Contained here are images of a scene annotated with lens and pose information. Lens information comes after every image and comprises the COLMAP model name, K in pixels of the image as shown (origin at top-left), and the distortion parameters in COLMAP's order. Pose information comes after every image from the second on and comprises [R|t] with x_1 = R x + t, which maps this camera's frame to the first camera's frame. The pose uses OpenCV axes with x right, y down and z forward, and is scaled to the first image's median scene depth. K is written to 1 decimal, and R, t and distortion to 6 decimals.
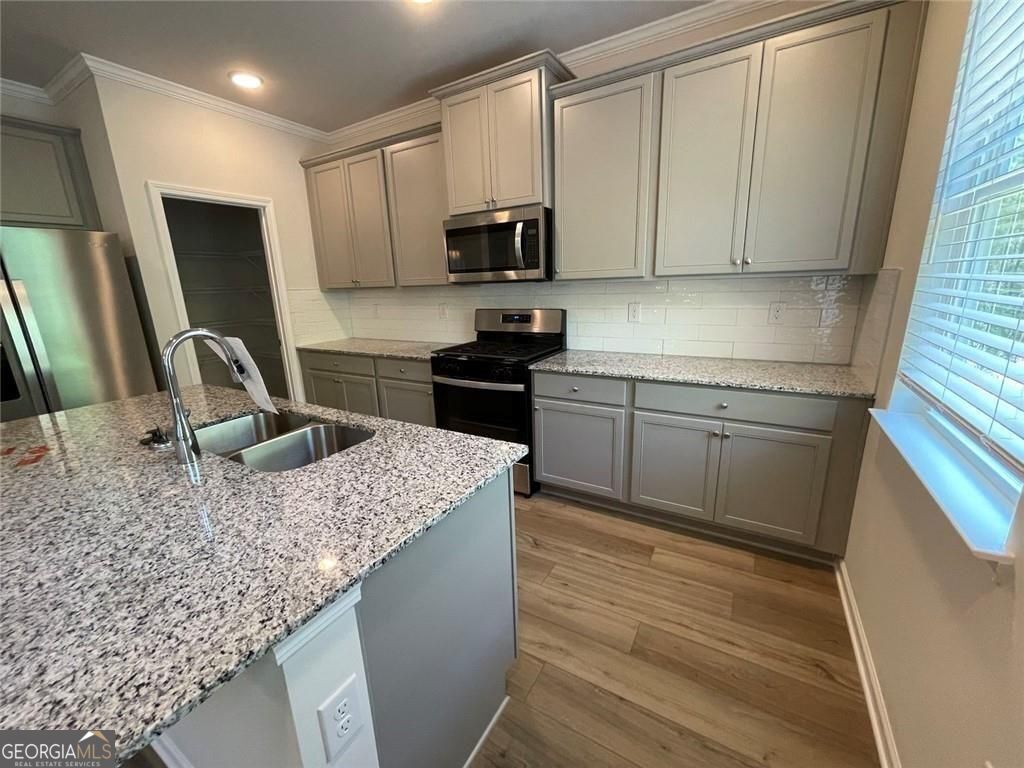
lens RADIAL K [[416.6, 0, 513.7], [0, 416.6, 385.0], [0, 0, 1]] dist [-0.002126, -0.000179]
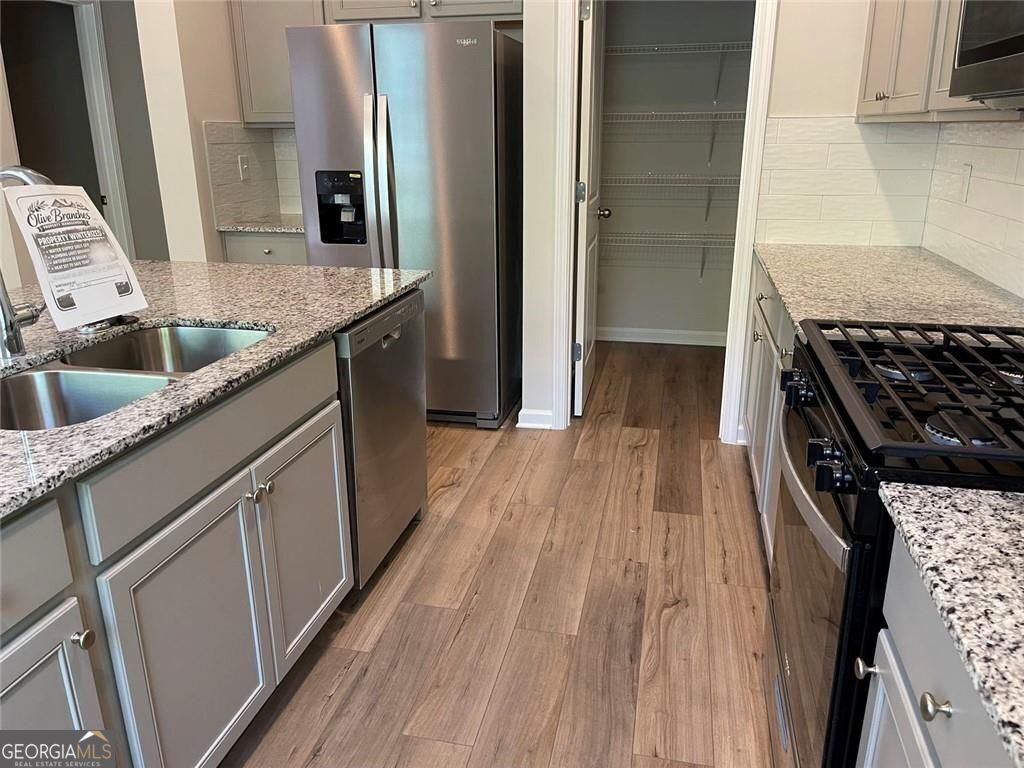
lens RADIAL K [[779.8, 0, 507.9], [0, 779.8, 379.4], [0, 0, 1]] dist [0.061885, -0.080285]
pose [[0.308063, 0.320246, -0.895846, 0.343430], [-0.235113, 0.938061, 0.254486, -0.160873], [0.921856, 0.132227, 0.364276, 0.663272]]
